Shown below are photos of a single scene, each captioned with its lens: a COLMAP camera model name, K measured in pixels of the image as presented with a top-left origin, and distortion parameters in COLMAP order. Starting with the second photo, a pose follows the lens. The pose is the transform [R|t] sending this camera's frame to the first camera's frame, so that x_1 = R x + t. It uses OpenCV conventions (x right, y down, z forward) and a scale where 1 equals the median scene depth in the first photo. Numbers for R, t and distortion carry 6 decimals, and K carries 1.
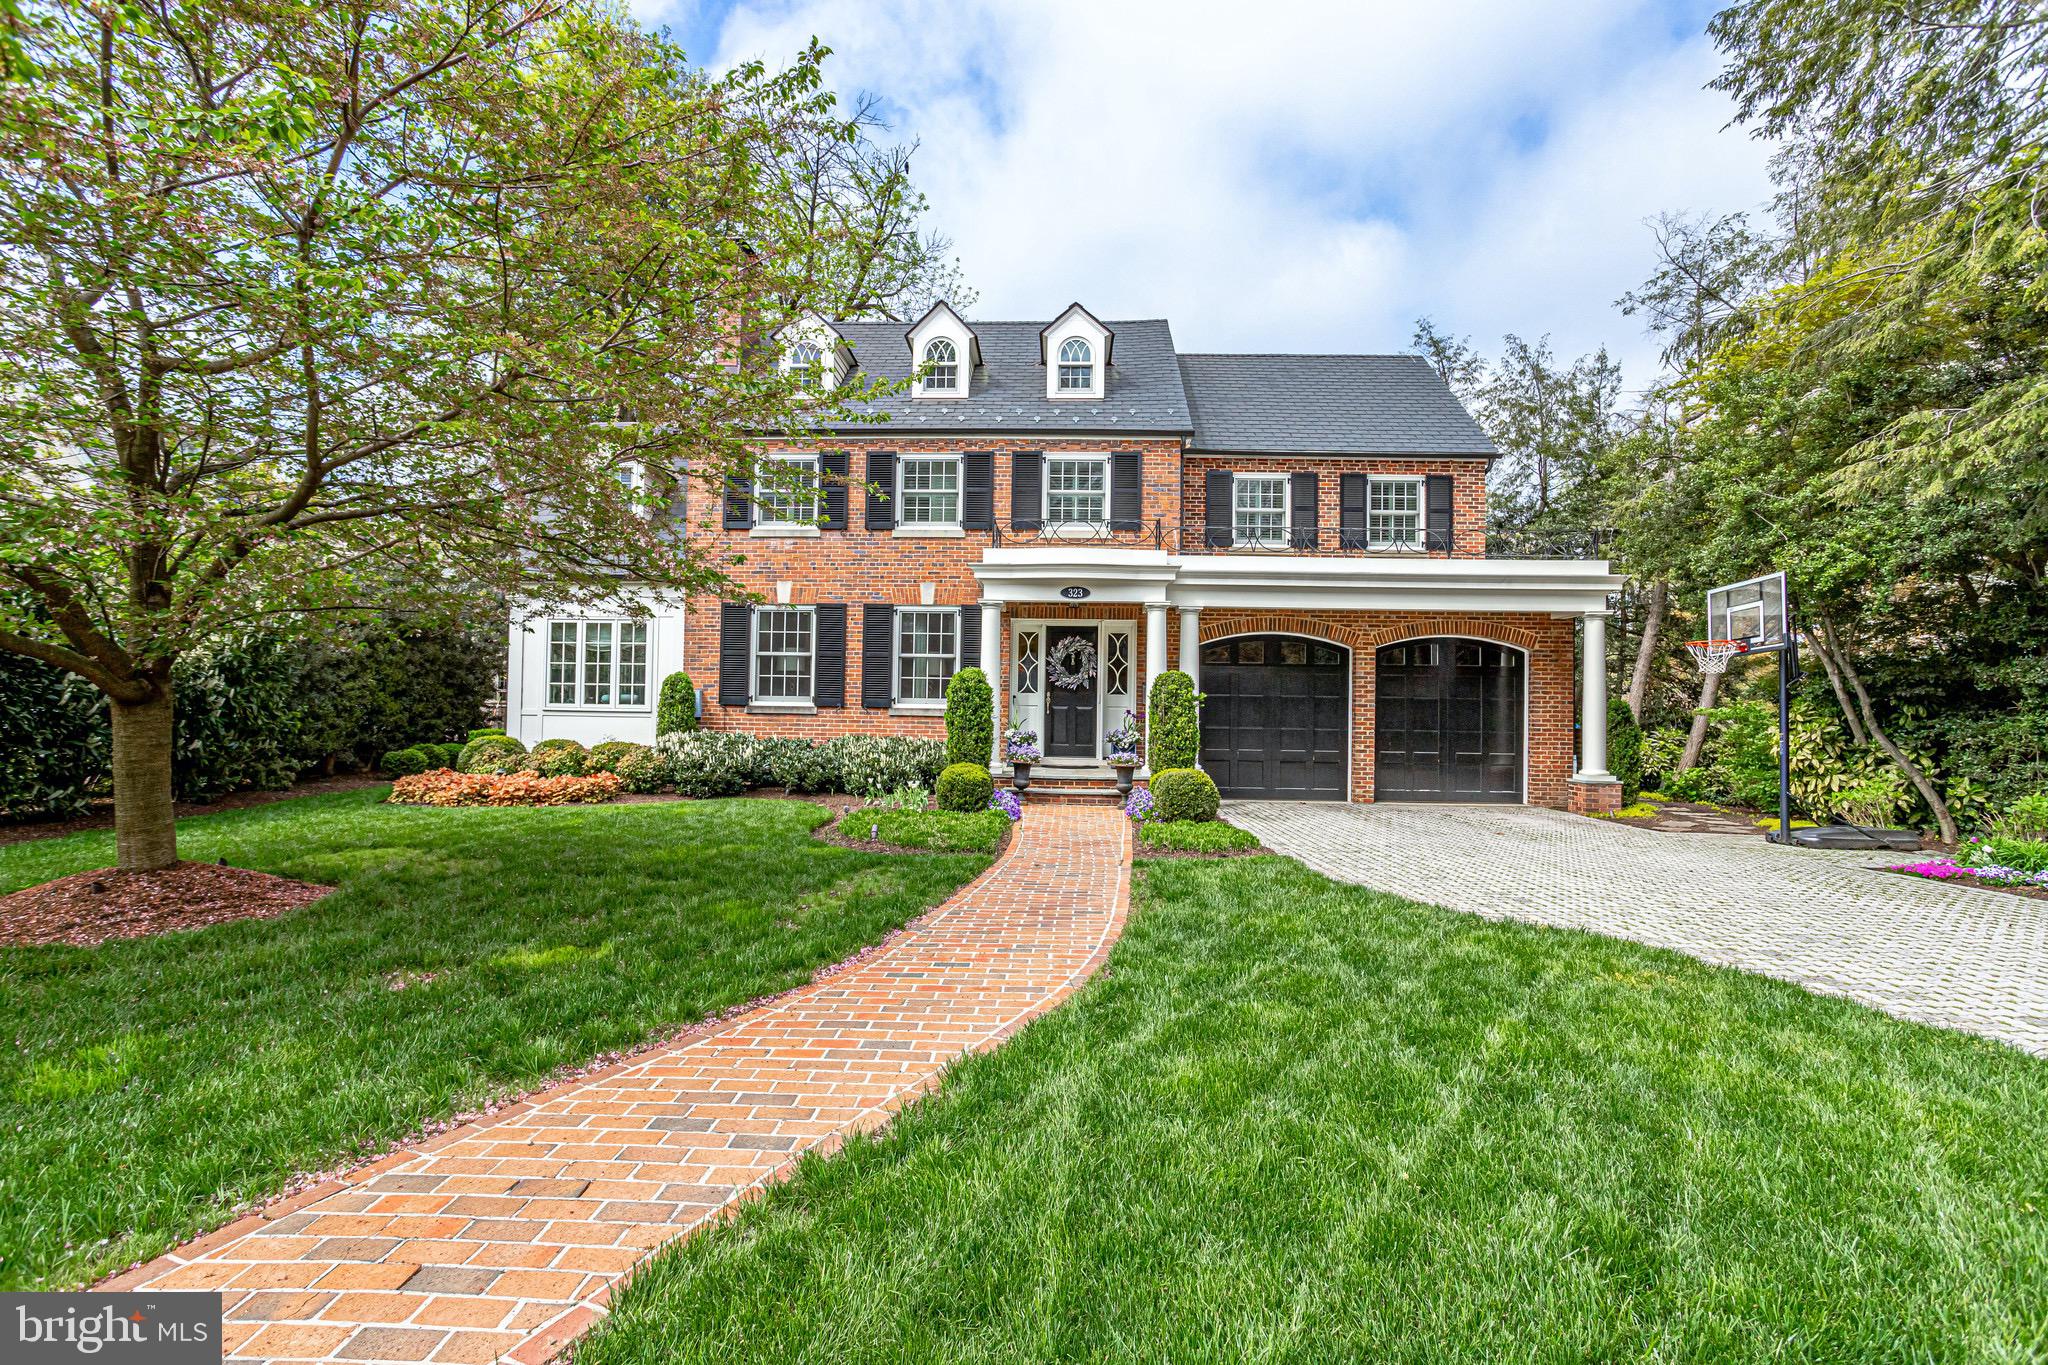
lens RADIAL K [[1025.9, 0, 1007.1], [0, 1025.9, 694.7], [0, 0, 1]] dist [-0.019178, 0.002508]
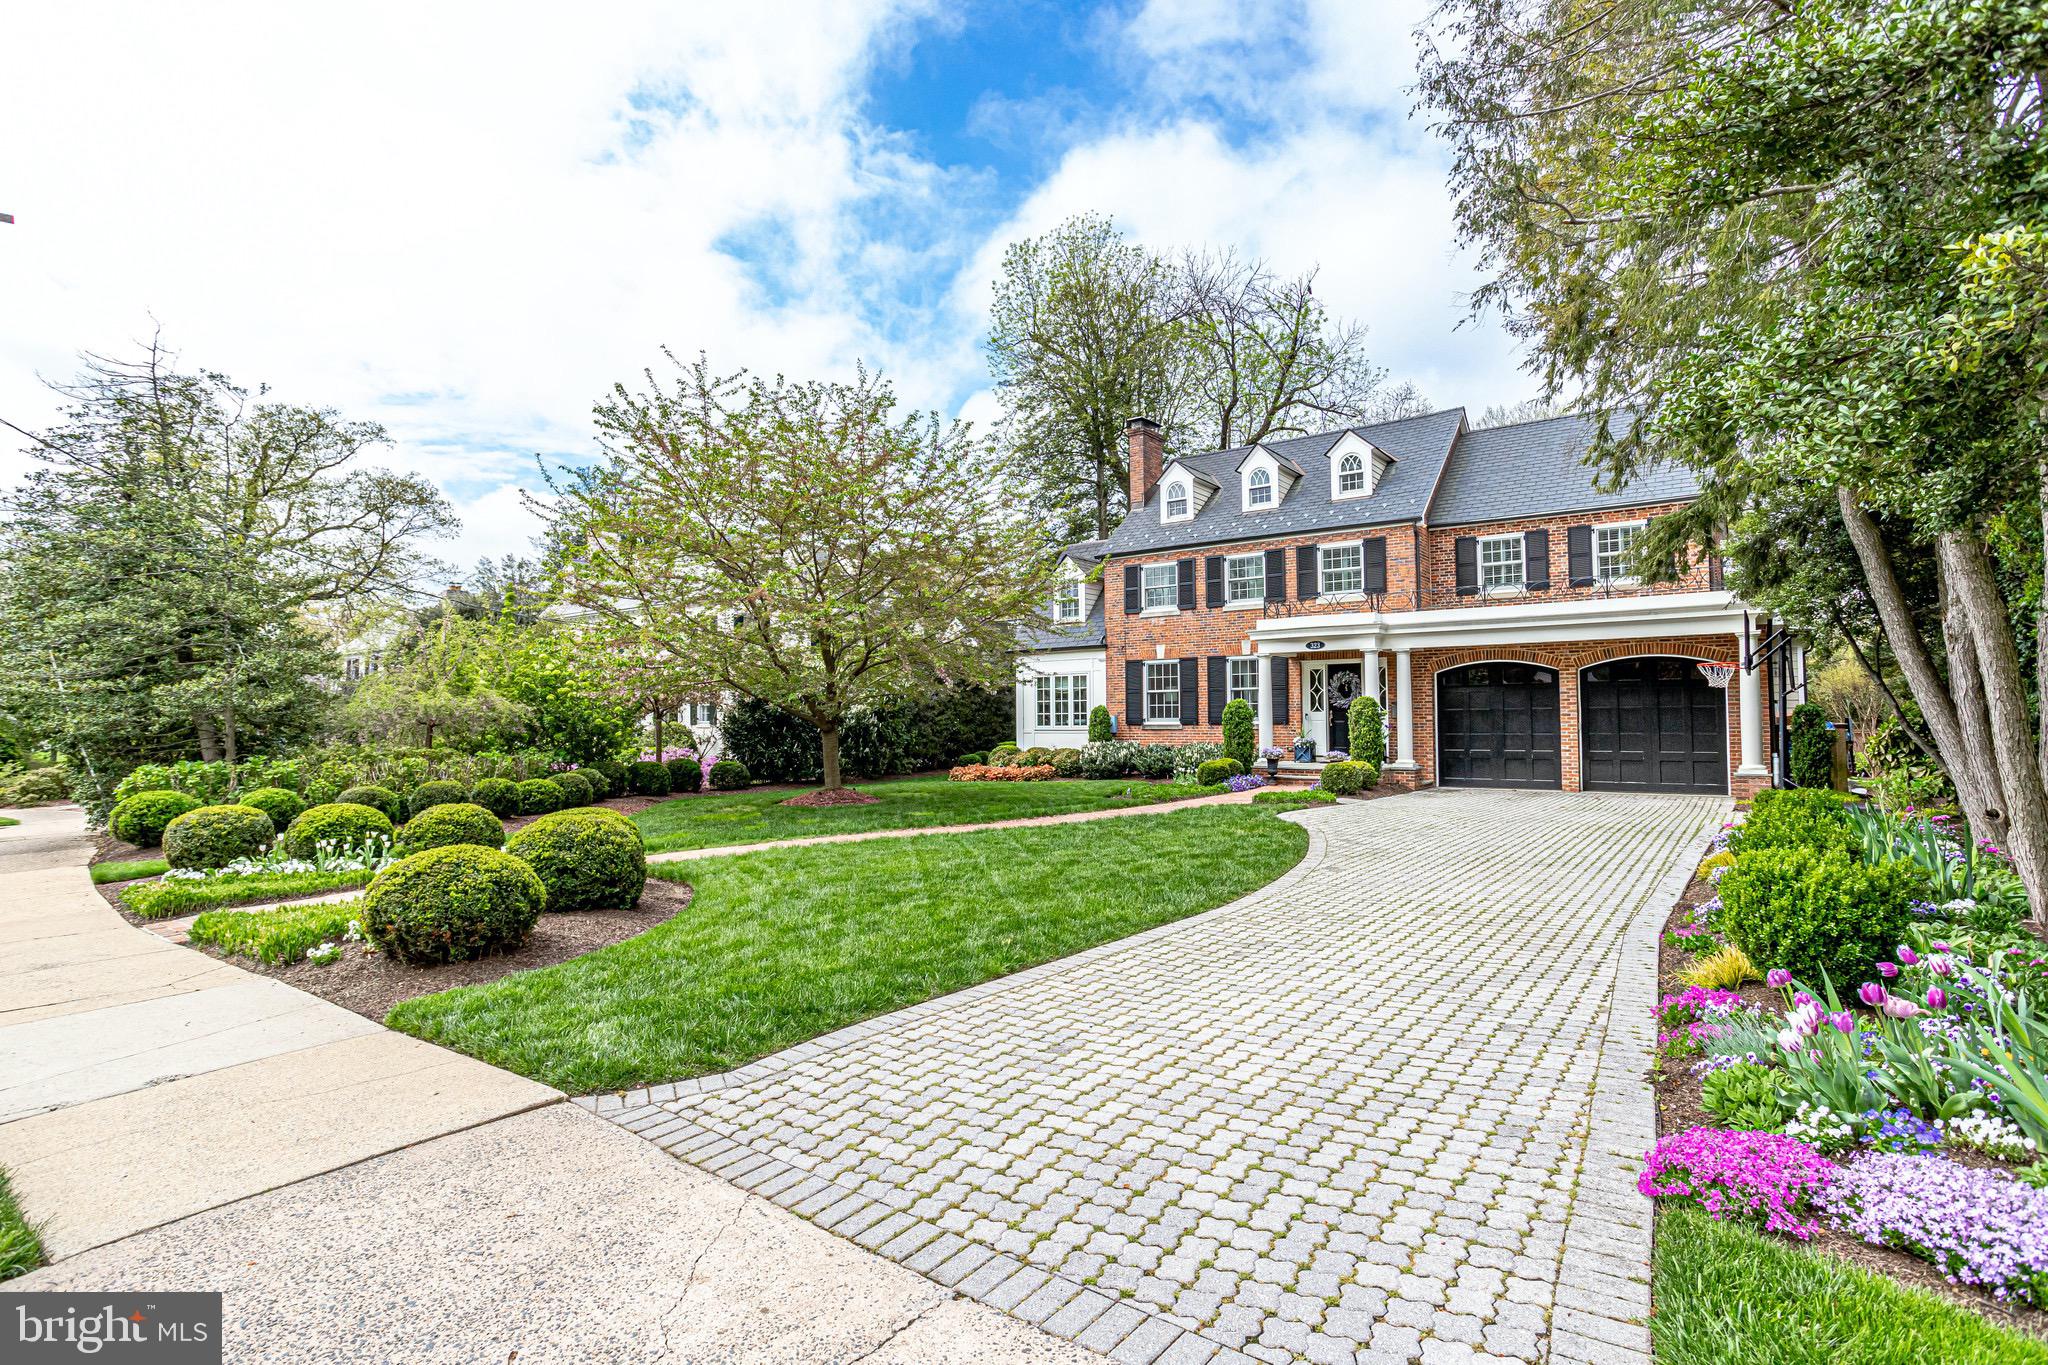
lens RADIAL K [[1025.9, 0, 1015.5], [0, 1025.9, 700.8], [0, 0, 1]] dist [-0.019178, 0.002508]
pose [[0.823856, -0.033753, -0.565793, 0.485486], [0.030971, 0.999415, -0.014524, -0.009255], [0.565952, -0.005558, 0.824419, -0.418419]]
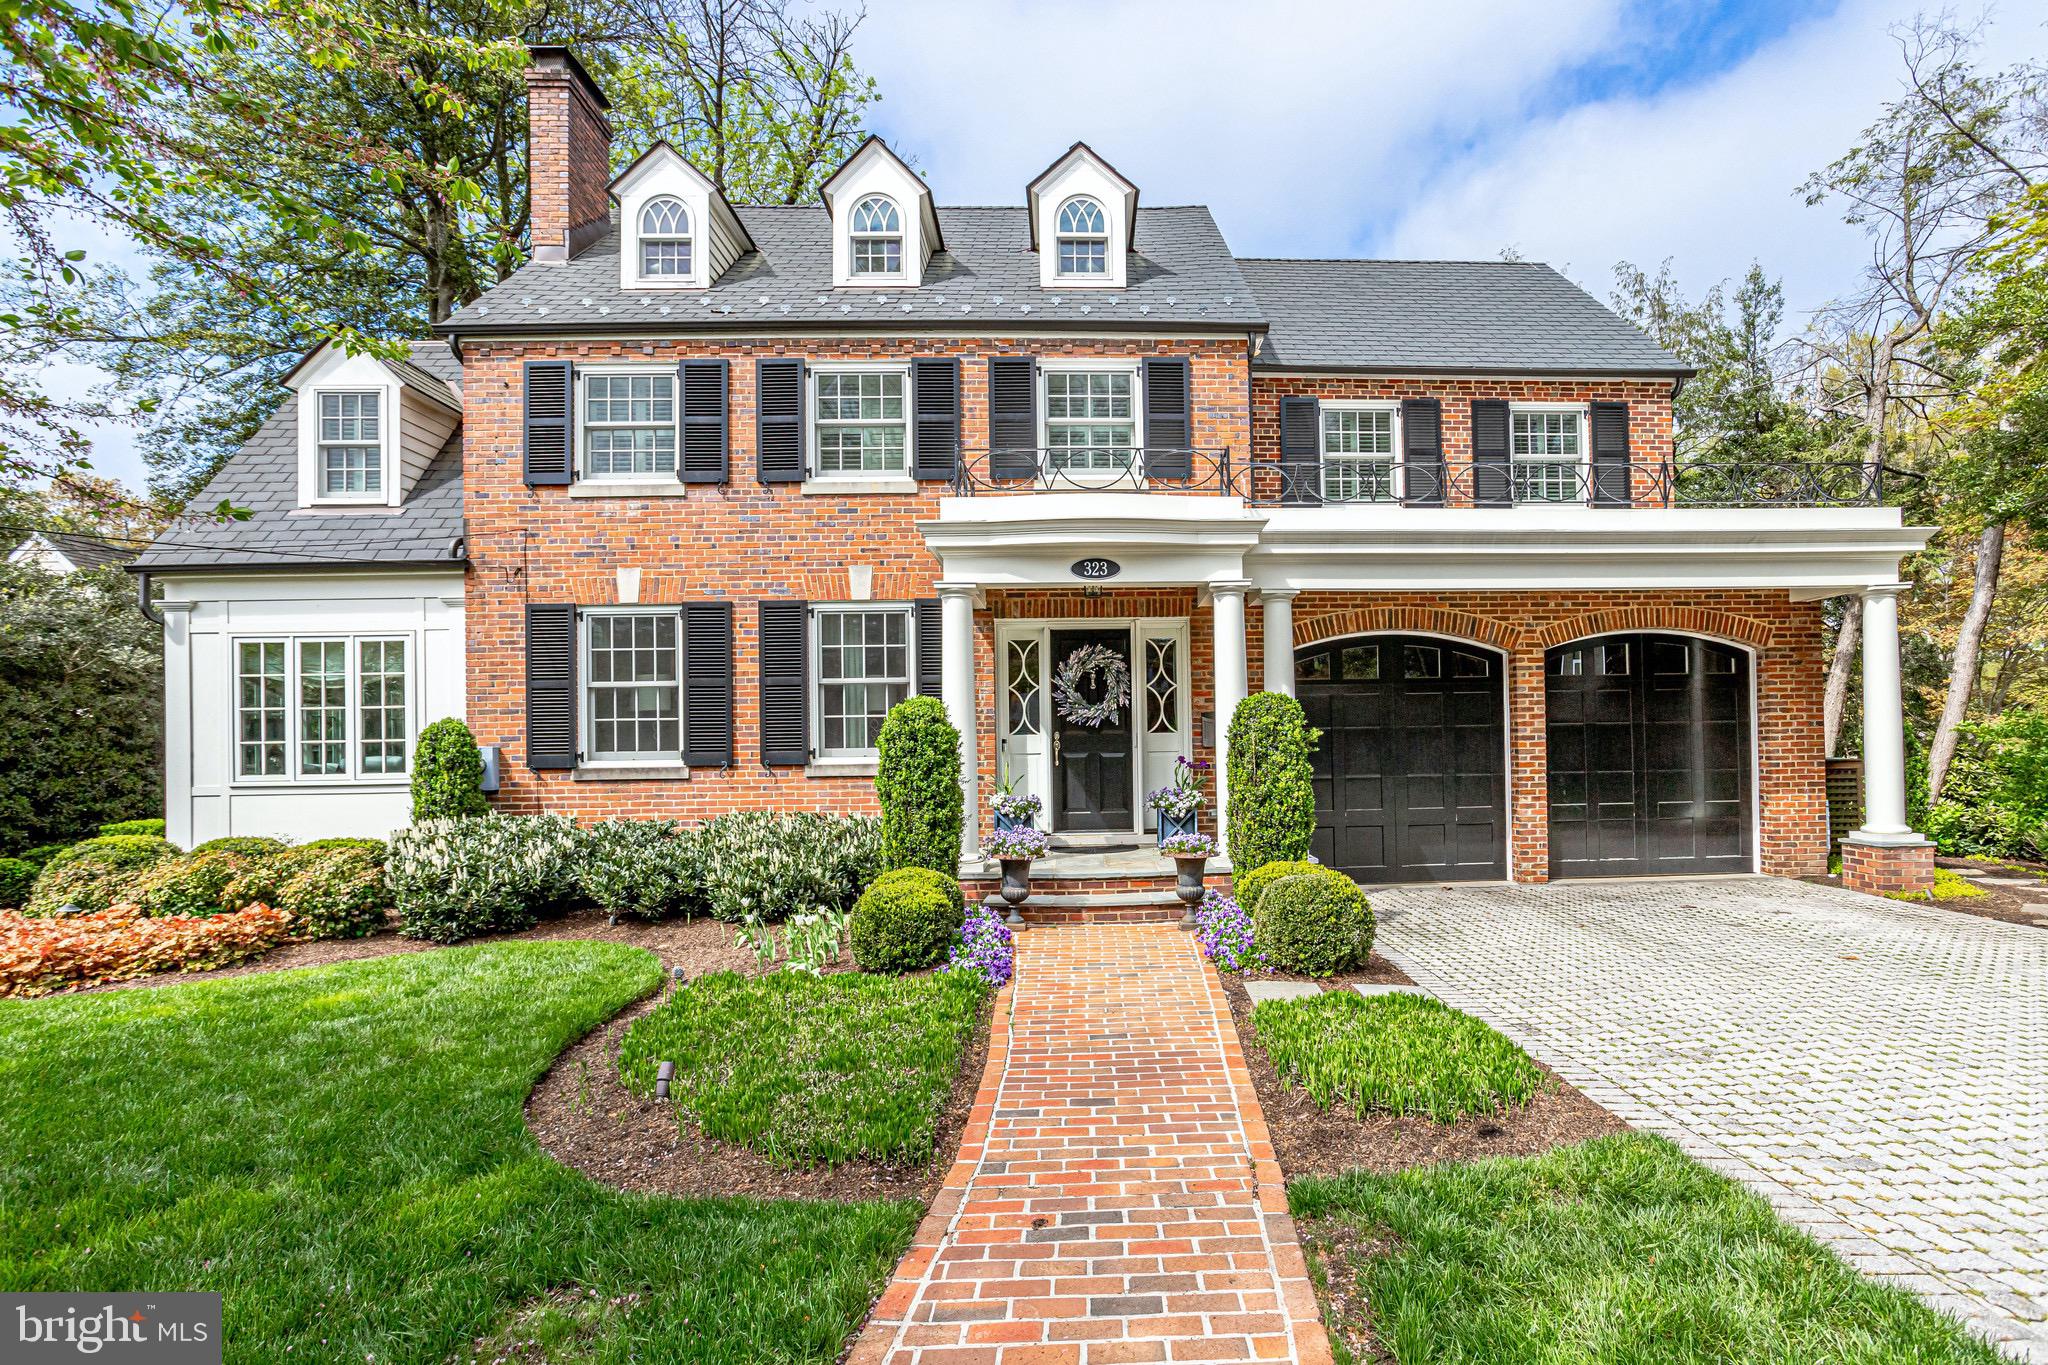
lens RADIAL K [[1025.9, 0, 1113.7], [0, 1025.9, 730.1], [0, 0, 1]] dist [-0.019178, 0.002508]
pose [[0.994988, -0.031255, 0.094984, 0.014775], [0.030705, 0.999502, 0.007250, -0.007184], [-0.095163, -0.004297, 0.995452, 0.352141]]
